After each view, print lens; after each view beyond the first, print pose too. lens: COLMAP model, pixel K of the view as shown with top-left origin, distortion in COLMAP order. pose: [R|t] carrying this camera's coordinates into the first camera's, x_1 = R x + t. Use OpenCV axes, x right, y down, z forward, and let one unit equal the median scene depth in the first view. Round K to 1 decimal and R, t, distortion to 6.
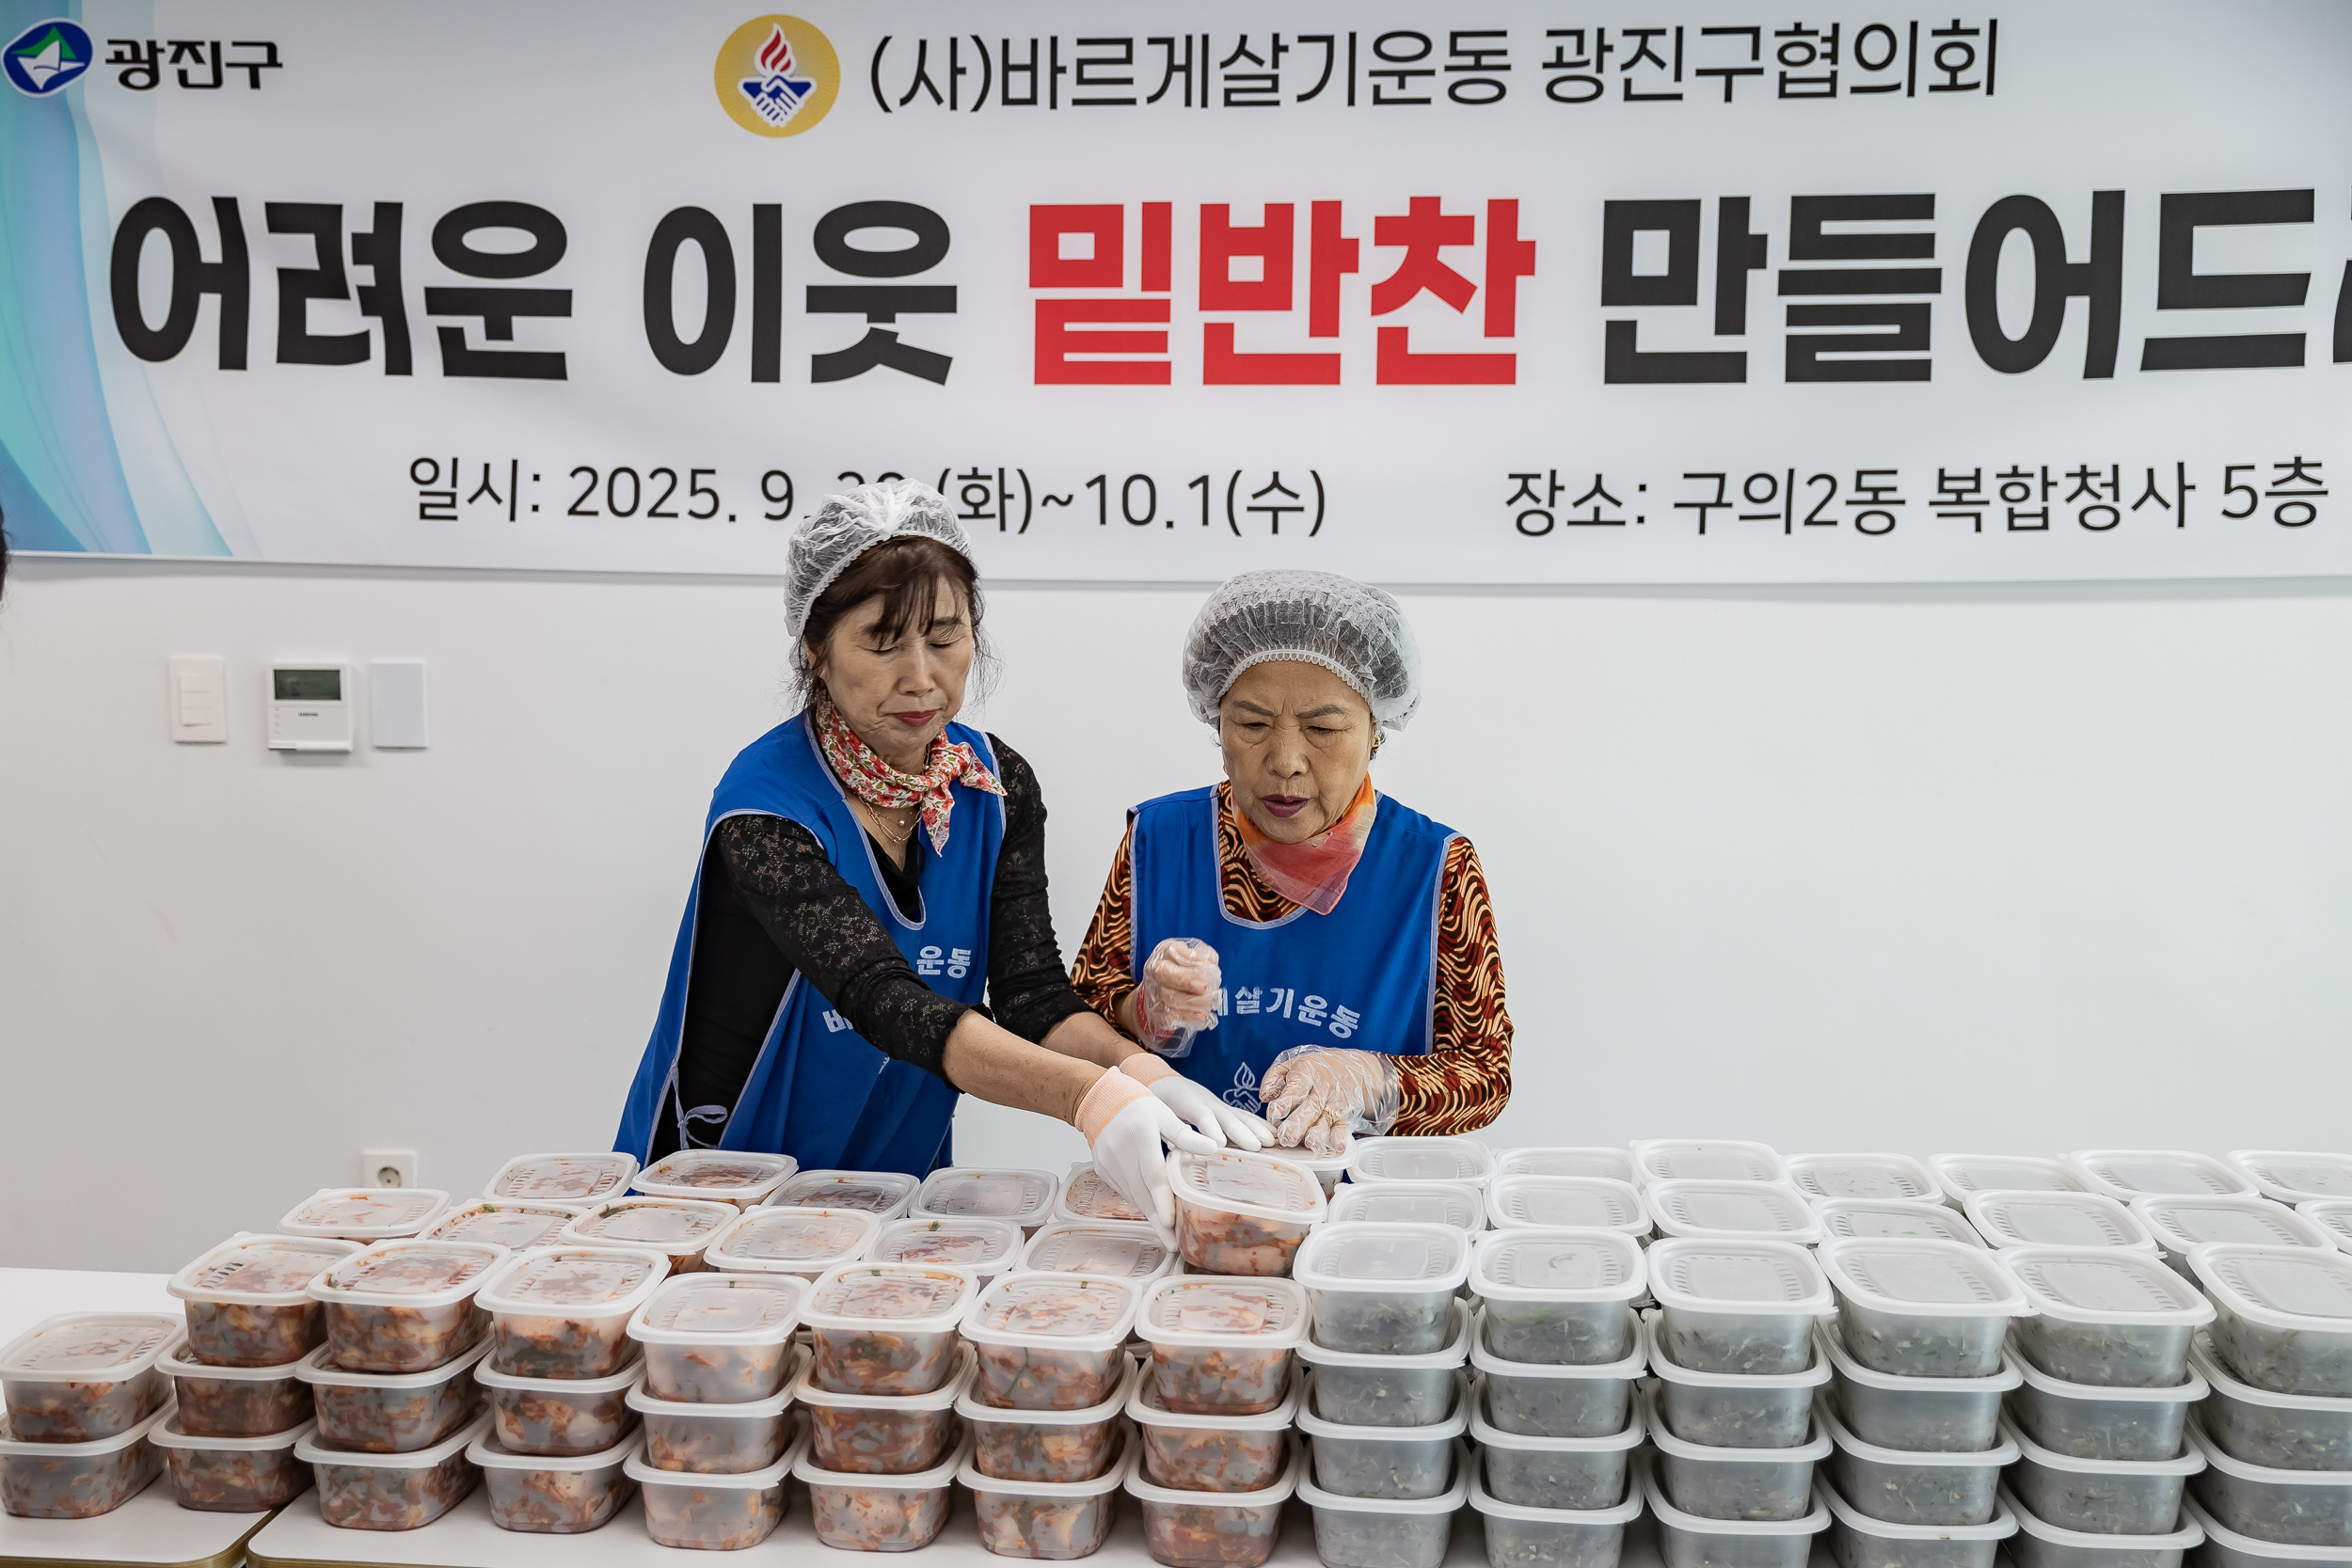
lens RADIAL K [[2718.8, 0, 1061.3], [0, 2718.8, 913.6], [0, 0, 1]] dist [0.004537, 0.041000]
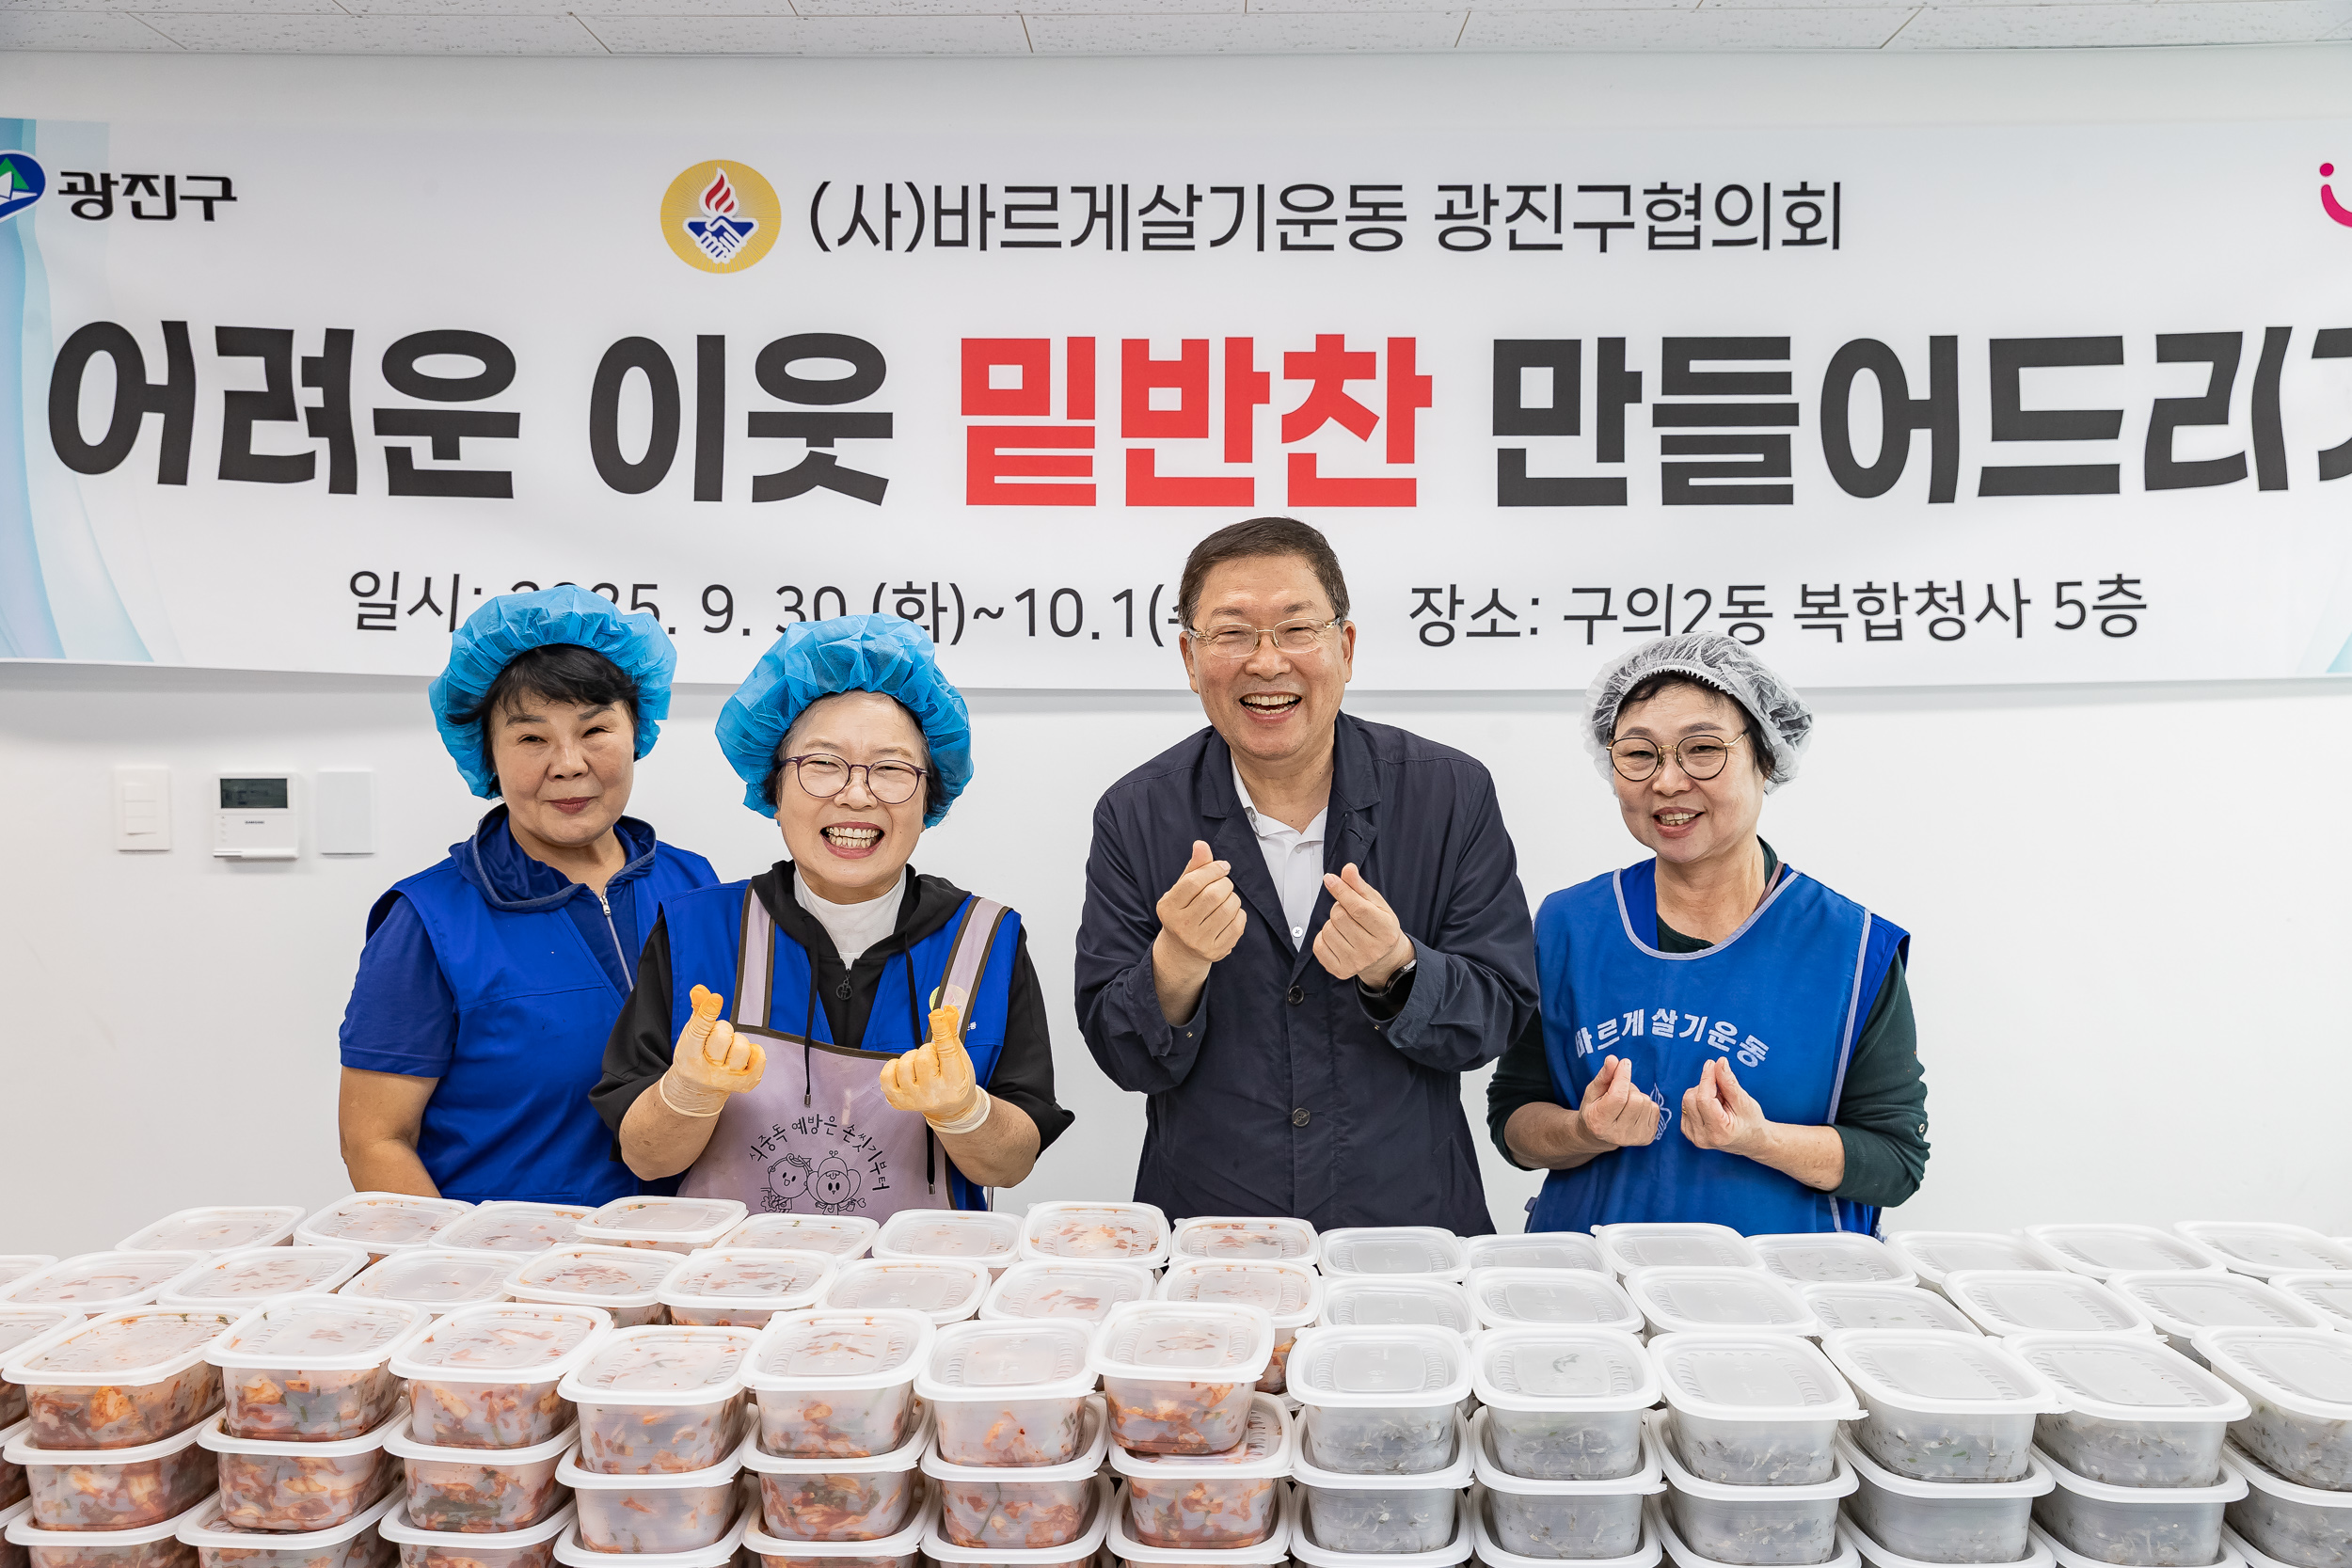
lens RADIAL K [[2298.5, 0, 1178.7], [0, 2298.5, 797.4], [0, 0, 1]] dist [0.008628, 0.031521]
pose [[0.995193, -0.006139, 0.097737, -0.016336], [0.014989, 0.995822, -0.090073, 0.000618], [-0.096776, 0.091105, 0.991128, 0.119174]]
